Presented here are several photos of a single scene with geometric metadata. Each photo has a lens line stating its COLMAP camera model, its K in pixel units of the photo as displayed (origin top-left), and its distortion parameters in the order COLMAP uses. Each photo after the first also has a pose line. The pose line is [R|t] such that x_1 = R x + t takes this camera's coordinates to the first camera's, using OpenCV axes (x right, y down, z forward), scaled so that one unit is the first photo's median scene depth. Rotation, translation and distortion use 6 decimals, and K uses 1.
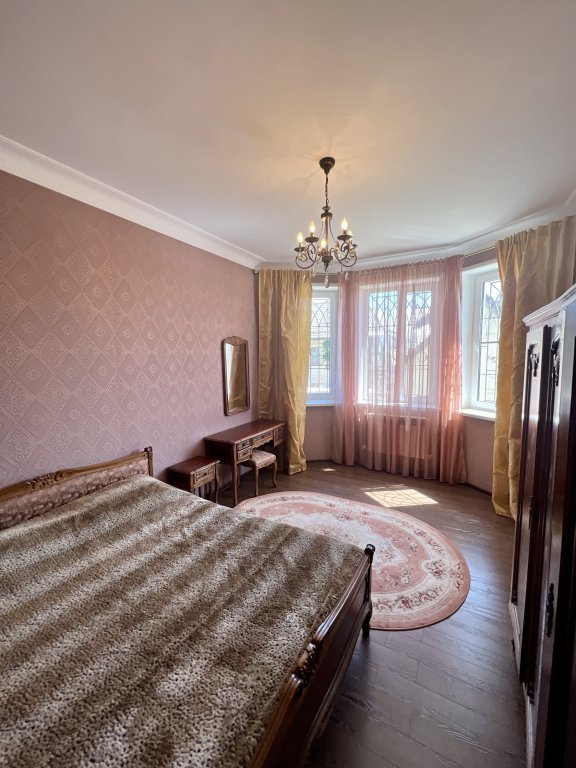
lens RADIAL K [[307.2, 0, 286.1], [0, 307.2, 382.2], [0, 0, 1]] dist [-0.003401, 0.000481]
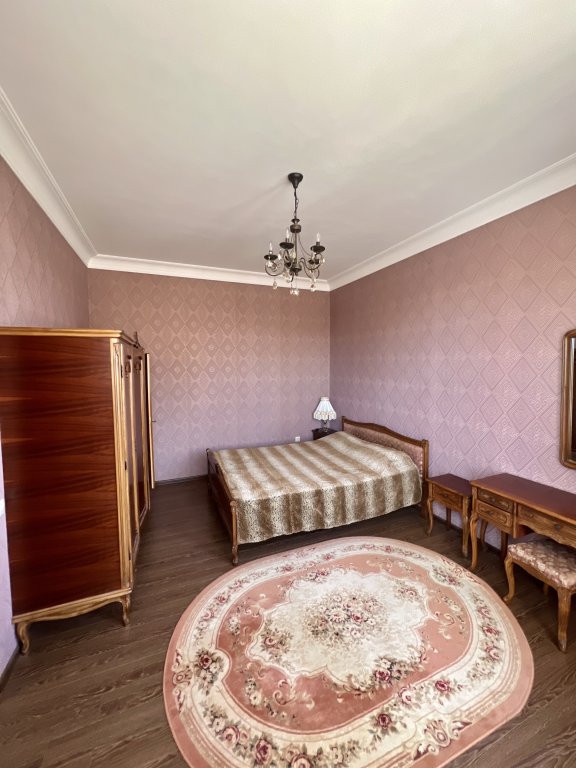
lens RADIAL K [[307.2, 0, 288.7], [0, 307.2, 380.3], [0, 0, 1]] dist [-0.003401, 0.000481]
pose [[-0.610966, 0.055988, -0.789674, 0.716953], [-0.059320, 0.991454, 0.116190, -0.104855], [0.789431, 0.117831, -0.602424, 1.196233]]
